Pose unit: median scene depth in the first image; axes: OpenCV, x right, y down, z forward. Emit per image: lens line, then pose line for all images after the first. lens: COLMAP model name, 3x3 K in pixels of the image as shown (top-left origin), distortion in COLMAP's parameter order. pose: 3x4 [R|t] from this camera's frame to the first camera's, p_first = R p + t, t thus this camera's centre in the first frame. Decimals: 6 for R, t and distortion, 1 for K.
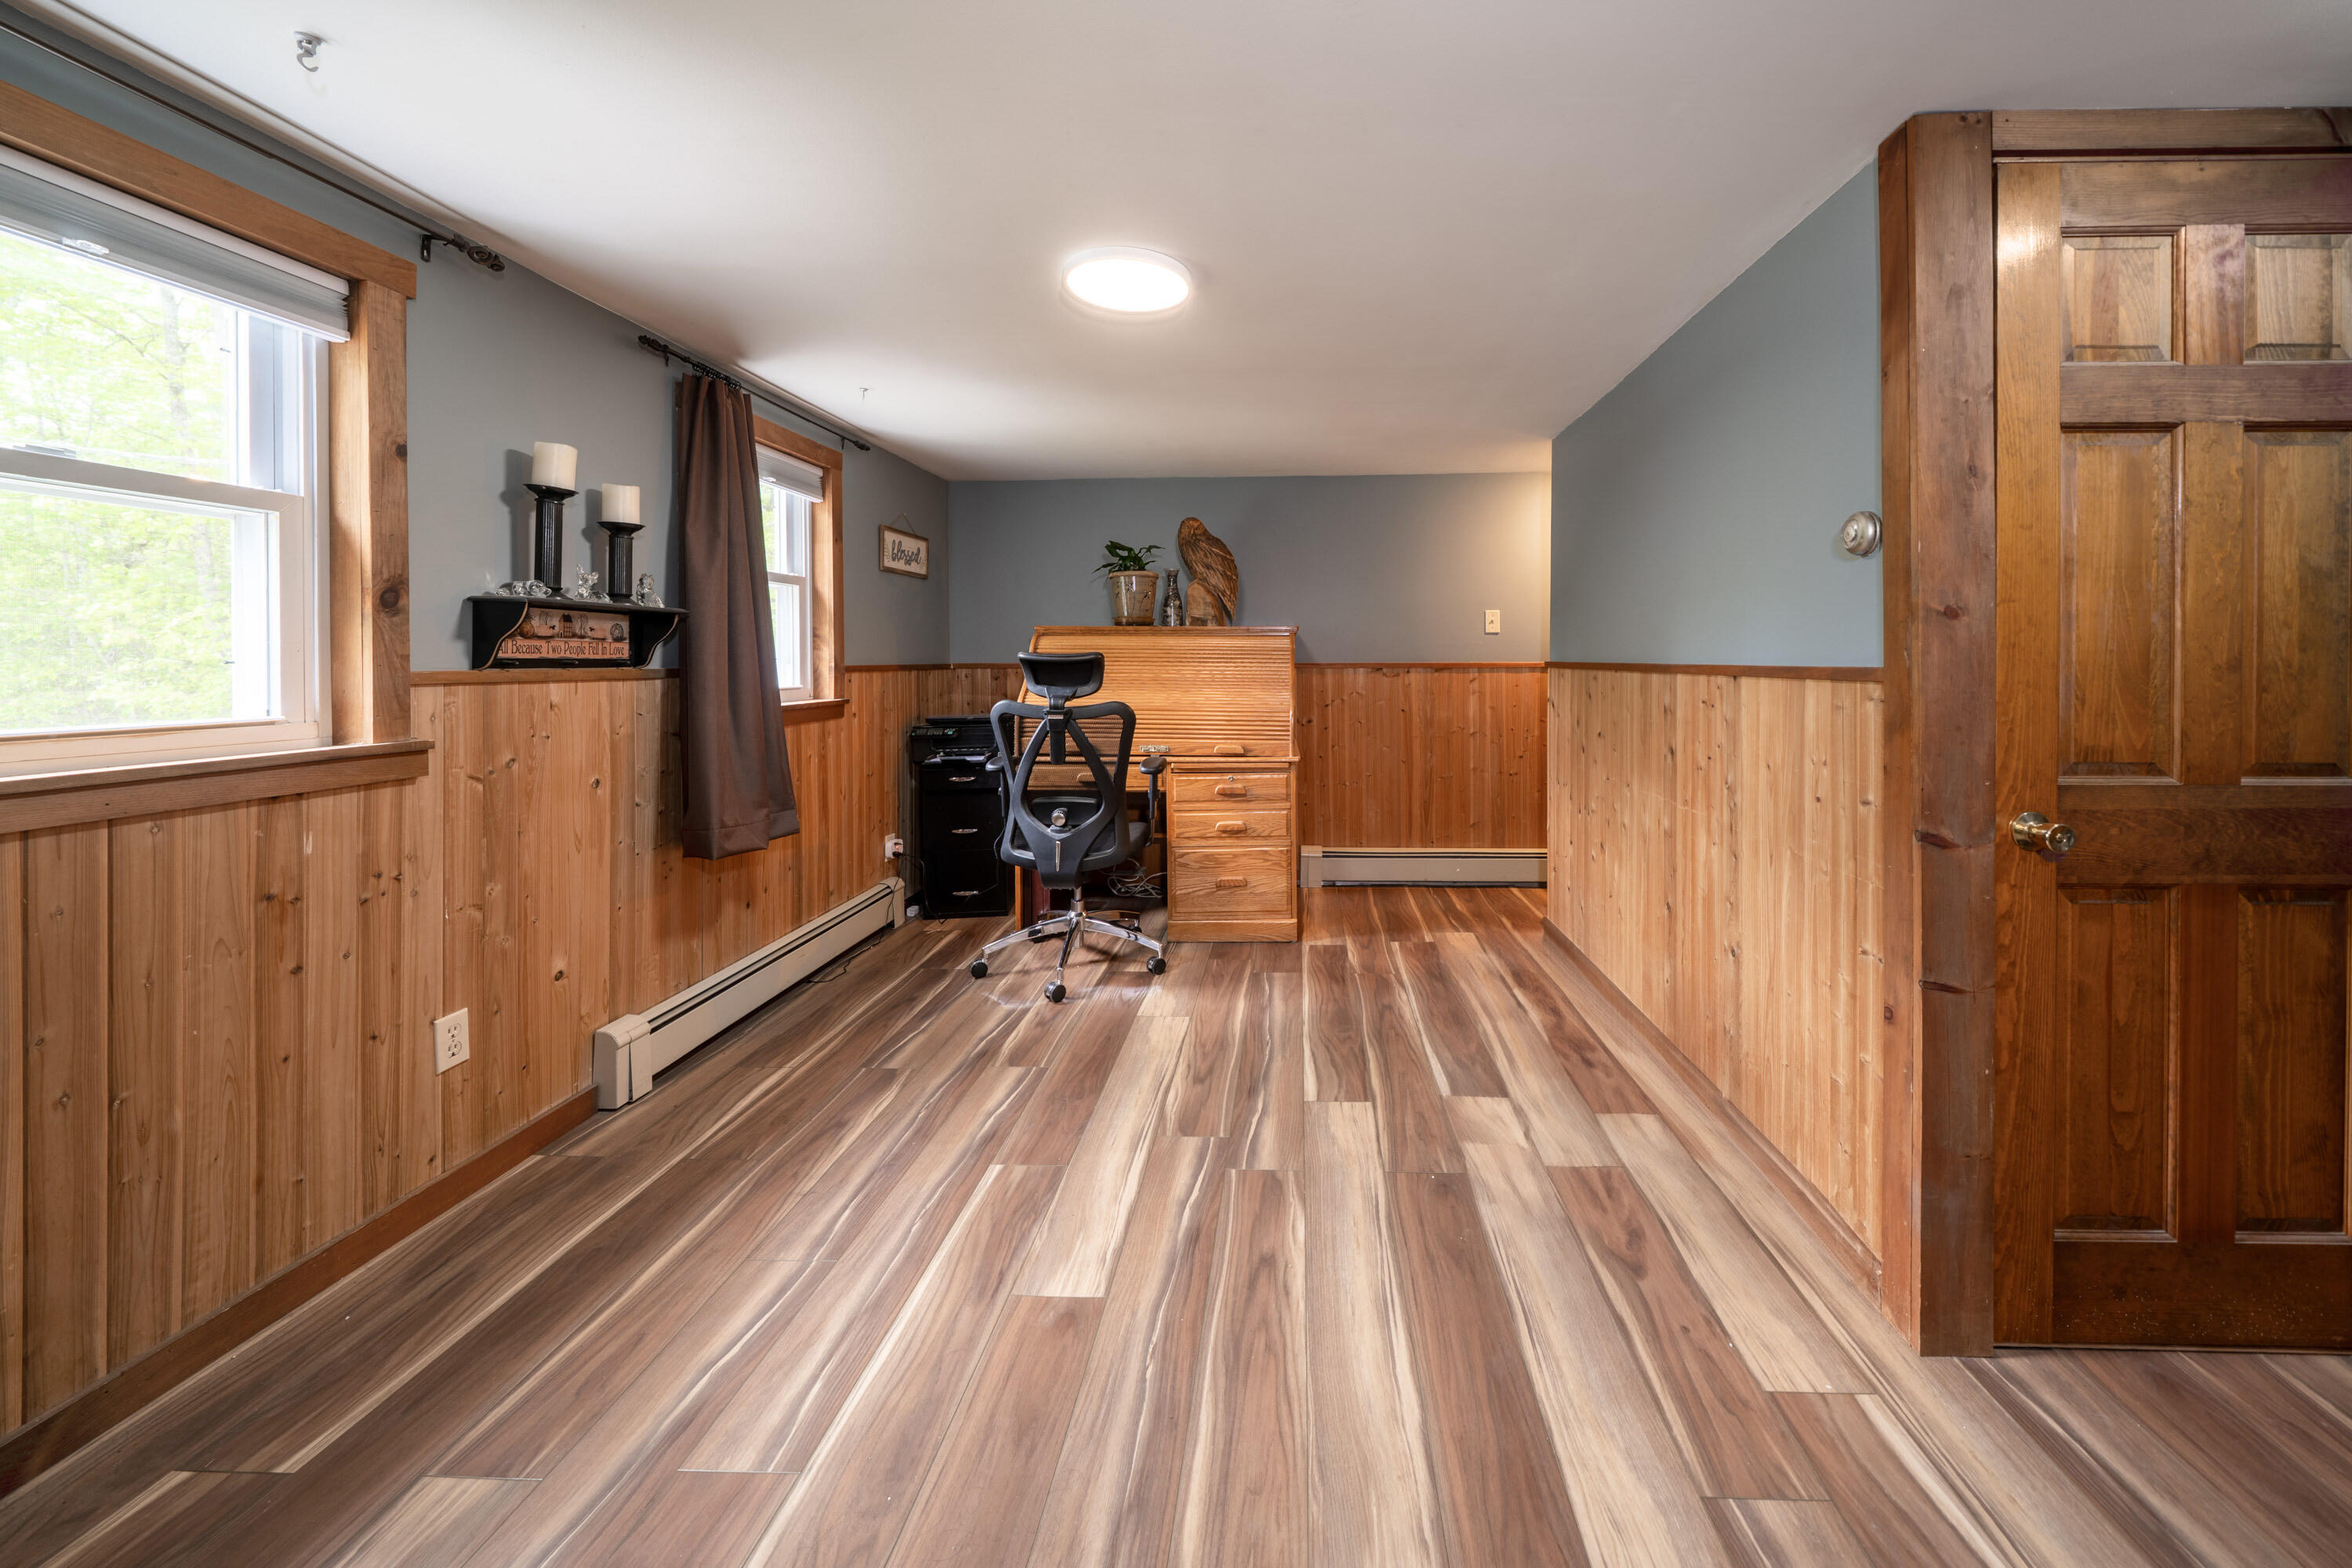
lens RADIAL K [[825.7, 0, 1176.0], [0, 825.7, 784.0], [0, 0, 1]] dist [-0.004031, -0.000133]
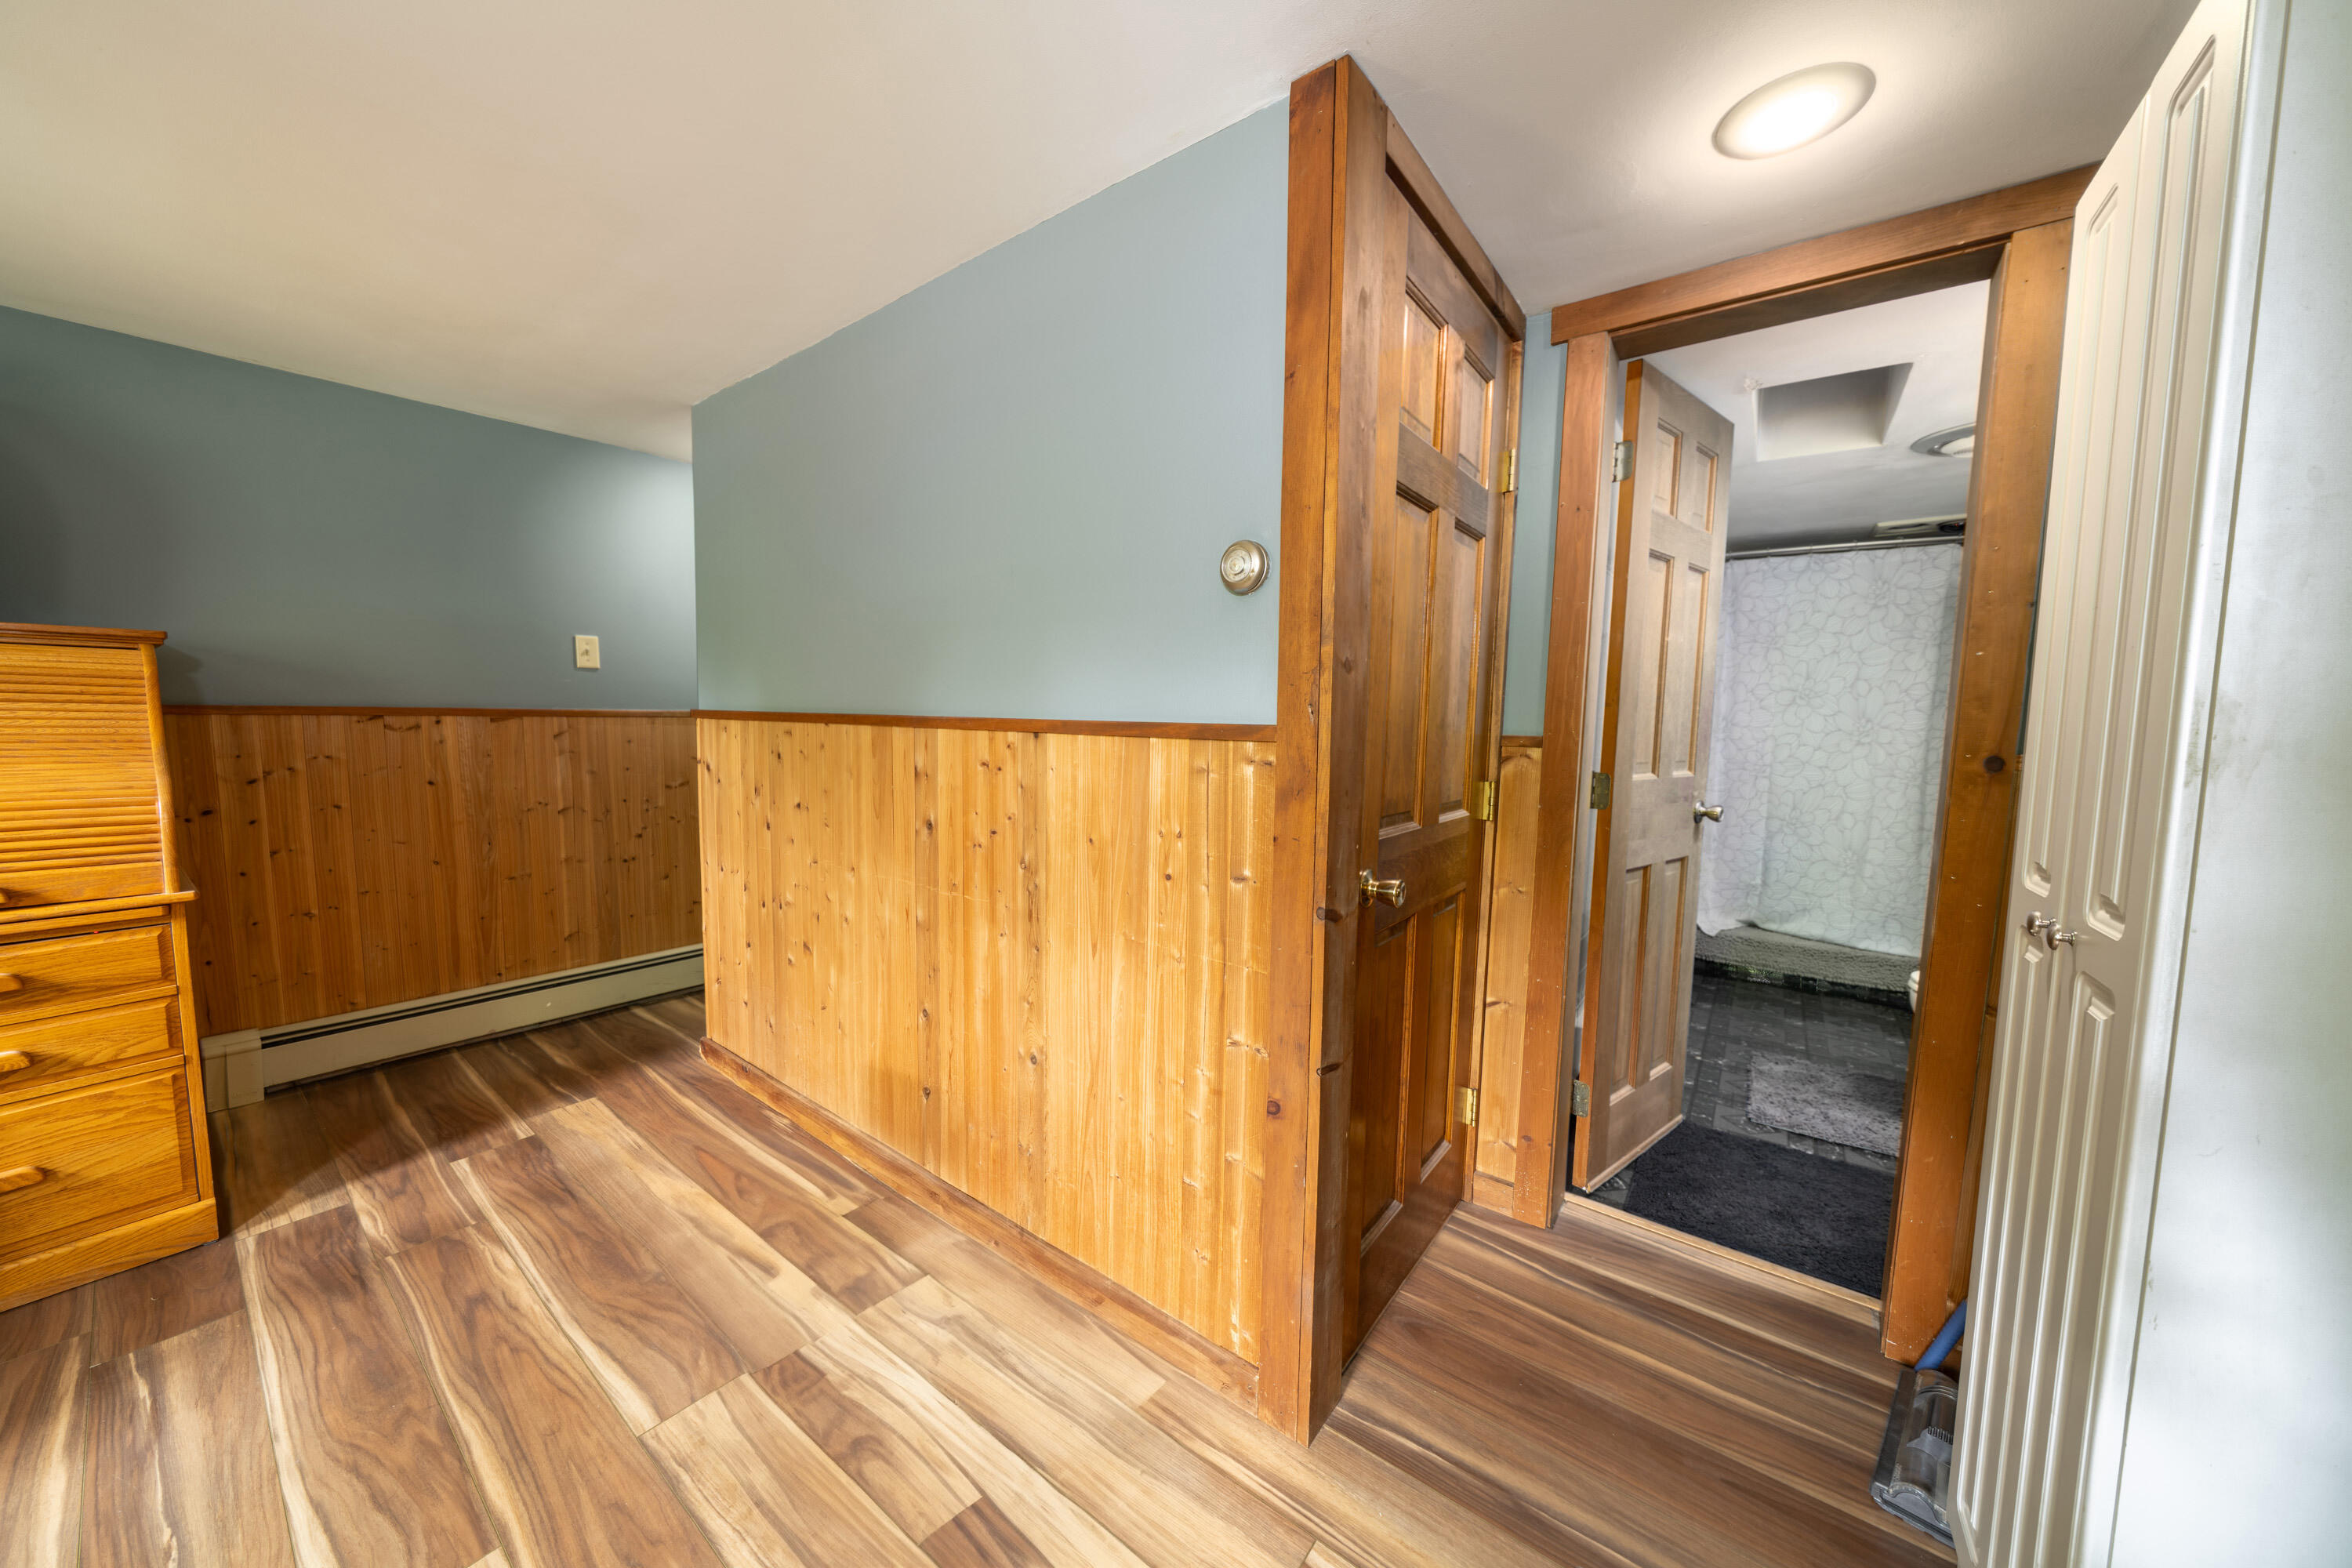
lens RADIAL K [[825.7, 0, 1176.0], [0, 825.7, 784.0], [0, 0, 1]] dist [-0.004031, -0.000133]
pose [[0.499232, -0.052747, 0.864861, 0.036888], [0.105929, 0.994374, -0.000501, -0.058548], [-0.859969, 0.091864, 0.502011, 0.427305]]
